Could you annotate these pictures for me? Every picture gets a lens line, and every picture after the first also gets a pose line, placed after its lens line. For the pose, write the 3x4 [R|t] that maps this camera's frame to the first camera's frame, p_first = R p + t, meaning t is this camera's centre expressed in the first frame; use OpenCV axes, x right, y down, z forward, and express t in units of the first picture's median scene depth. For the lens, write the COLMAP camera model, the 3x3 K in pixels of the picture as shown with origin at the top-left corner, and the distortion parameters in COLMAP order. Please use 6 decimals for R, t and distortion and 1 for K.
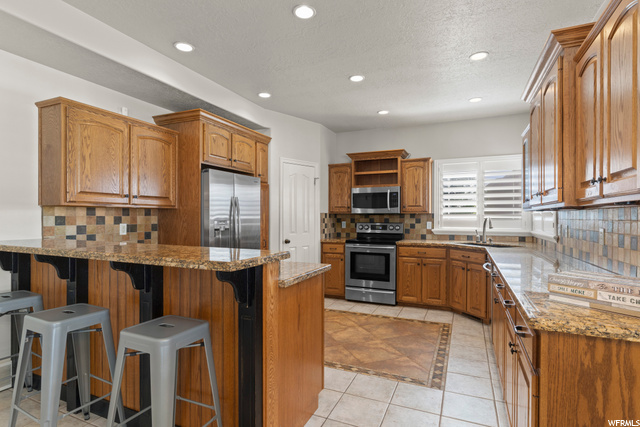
lens RADIAL K [[327.7, 0, 320.0], [0, 327.7, 213.5], [0, 0, 1]] dist [-0.000927, -0.000108]
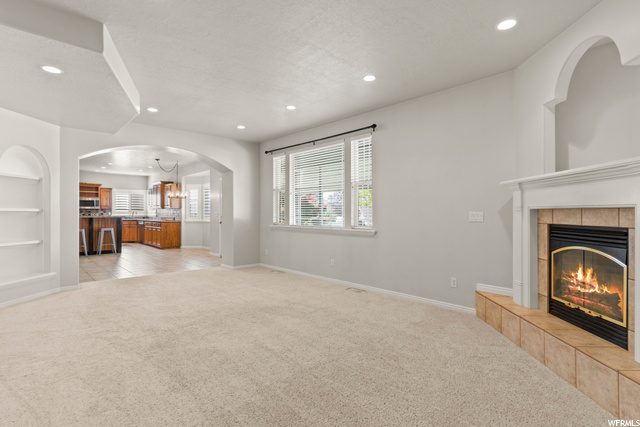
lens RADIAL K [[327.7, 0, 320.0], [0, 327.7, 213.5], [0, 0, 1]] dist [-0.000927, -0.000108]
pose [[0.405622, 0.001330, 0.914040, -1.406398], [-0.012433, 0.999914, 0.004062, 0.004541], [-0.913957, -0.013012, 0.405603, -1.624641]]
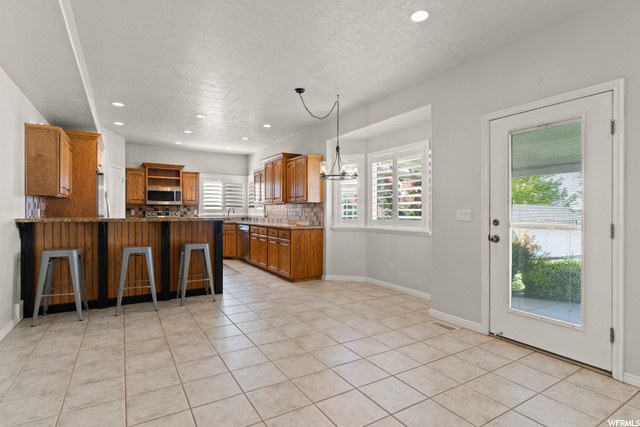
lens RADIAL K [[327.7, 0, 320.0], [0, 327.7, 213.5], [0, 0, 1]] dist [-0.000927, -0.000108]
pose [[0.572087, -0.003668, 0.820185, -0.692776], [-0.010284, 0.999879, 0.011646, 0.016367], [-0.820128, -0.015097, 0.571980, -0.483633]]
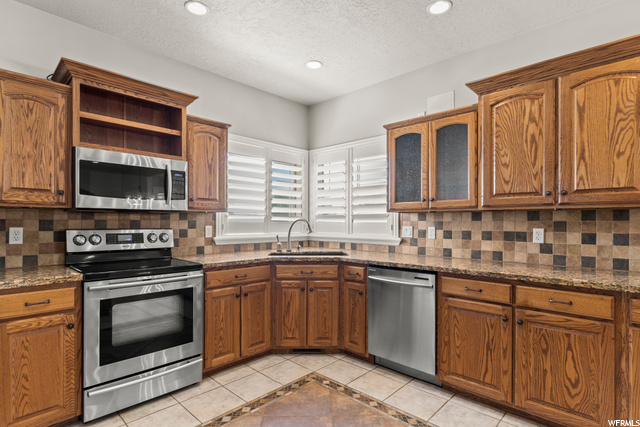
lens RADIAL K [[329.8, 0, 318.1], [0, 329.8, 221.4], [0, 0, 1]] dist [-0.000788, 0.000066]
pose [[0.343161, 0.002360, 0.939274, -0.202102], [-0.012068, 0.999925, 0.001896, 0.013378], [-0.939199, -0.011986, 0.343163, 0.603848]]
